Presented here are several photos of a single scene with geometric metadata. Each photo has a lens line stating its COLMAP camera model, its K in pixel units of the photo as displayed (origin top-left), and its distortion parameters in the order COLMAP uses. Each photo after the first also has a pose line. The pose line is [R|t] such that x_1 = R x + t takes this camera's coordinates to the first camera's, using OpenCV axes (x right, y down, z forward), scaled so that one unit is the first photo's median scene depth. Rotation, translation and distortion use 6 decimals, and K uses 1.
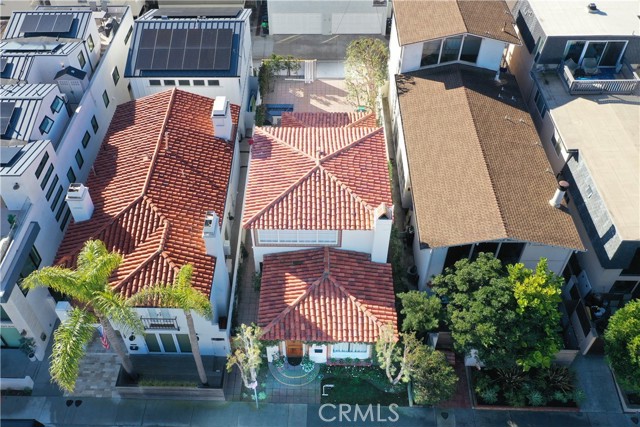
lens RADIAL K [[566.2, 0, 298.0], [0, 566.2, 172.6], [0, 0, 1]] dist [0.012578, 0.001849]
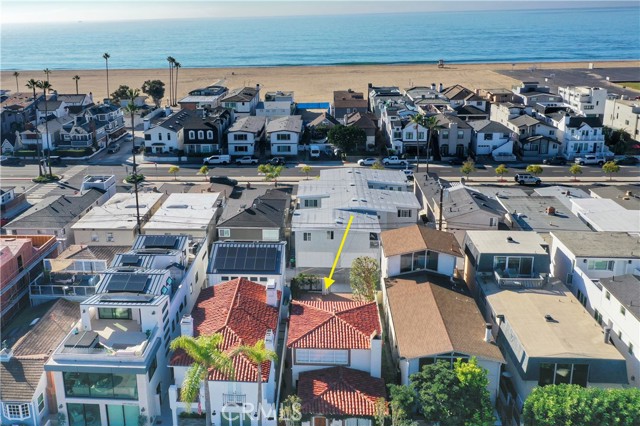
lens RADIAL K [[566.2, 0, 298.0], [0, 566.2, 172.1], [0, 0, 1]] dist [0.012578, 0.001849]
pose [[0.999790, 0.010533, -0.017591, -0.038593], [-0.017829, 0.870313, -0.492176, 0.390869], [0.010125, 0.492386, 0.870318, -0.532200]]
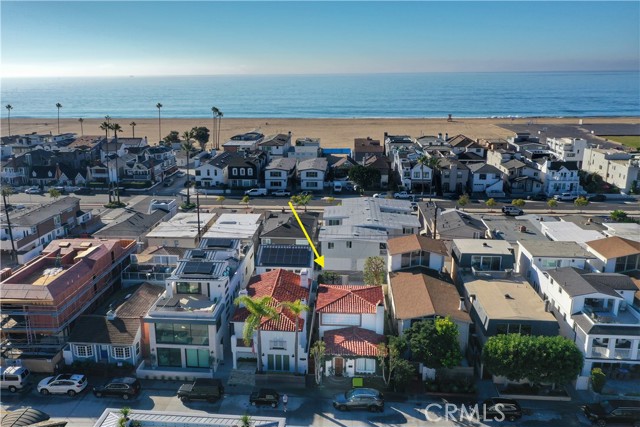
lens RADIAL K [[503.4, 0, 328.4], [0, 503.4, 214.7], [0, 0, 1]] dist [0.011326, -0.000030]
pose [[0.999734, 0.022220, -0.006104, -0.039282], [-0.022364, 0.871748, -0.489443, 0.624269], [-0.005554, 0.489450, 0.872014, -0.755551]]
